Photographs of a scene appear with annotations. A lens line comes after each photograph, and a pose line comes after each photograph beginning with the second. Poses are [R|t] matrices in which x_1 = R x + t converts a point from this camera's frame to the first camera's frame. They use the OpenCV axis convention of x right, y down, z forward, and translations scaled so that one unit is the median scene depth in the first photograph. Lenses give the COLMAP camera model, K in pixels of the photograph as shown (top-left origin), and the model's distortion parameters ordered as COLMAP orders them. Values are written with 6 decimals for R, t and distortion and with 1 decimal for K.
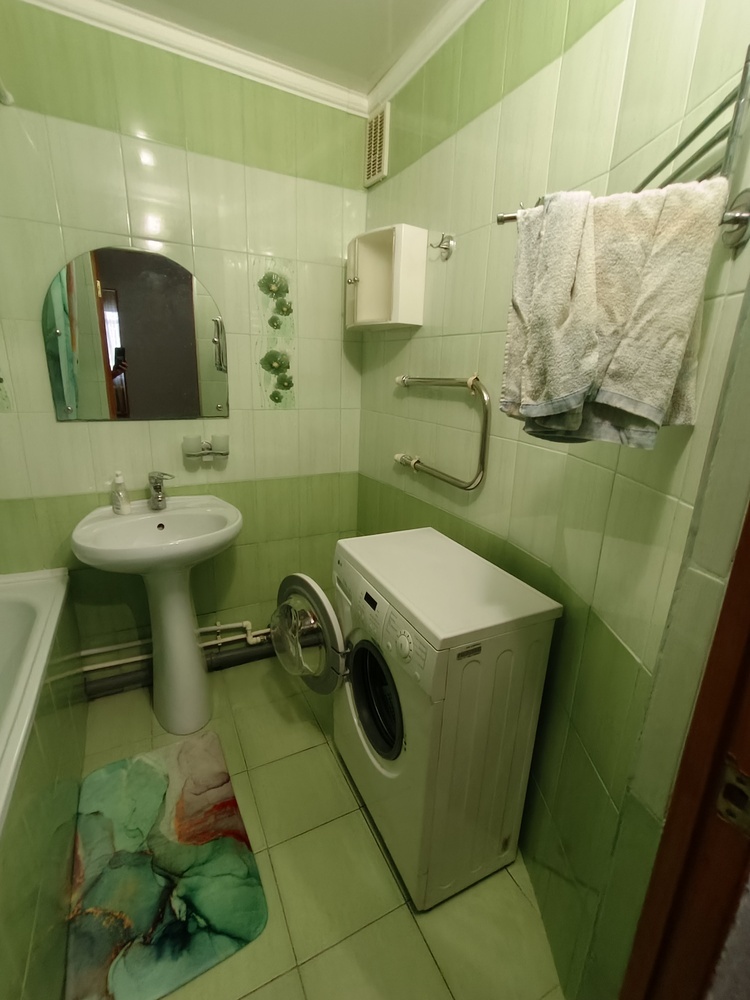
lens RADIAL K [[462.5, 0, 374.0], [0, 462.5, 503.7], [0, 0, 1]] dist [0.000716, 0.025304]
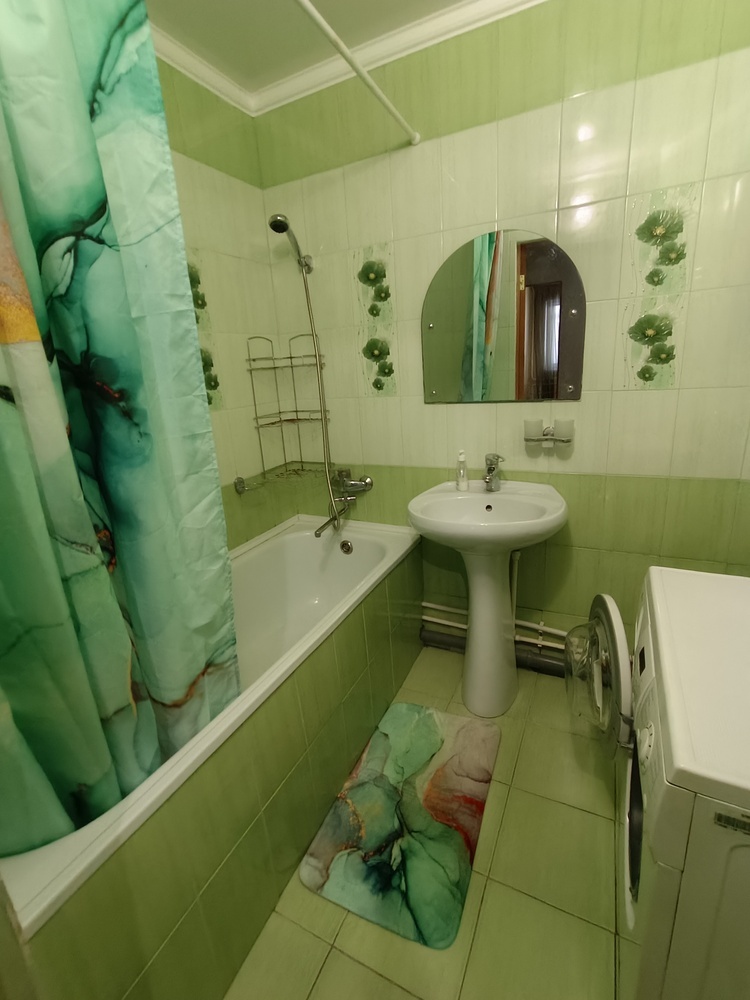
lens RADIAL K [[464.6, 0, 375.0], [0, 464.6, 500.0], [0, 0, 1]] dist [-0.004673, 0.018485]
pose [[0.615773, 0.160759, -0.771349, 0.168353], [-0.151301, 0.984871, 0.084475, -0.016216], [0.773260, 0.064689, 0.630780, 0.167717]]
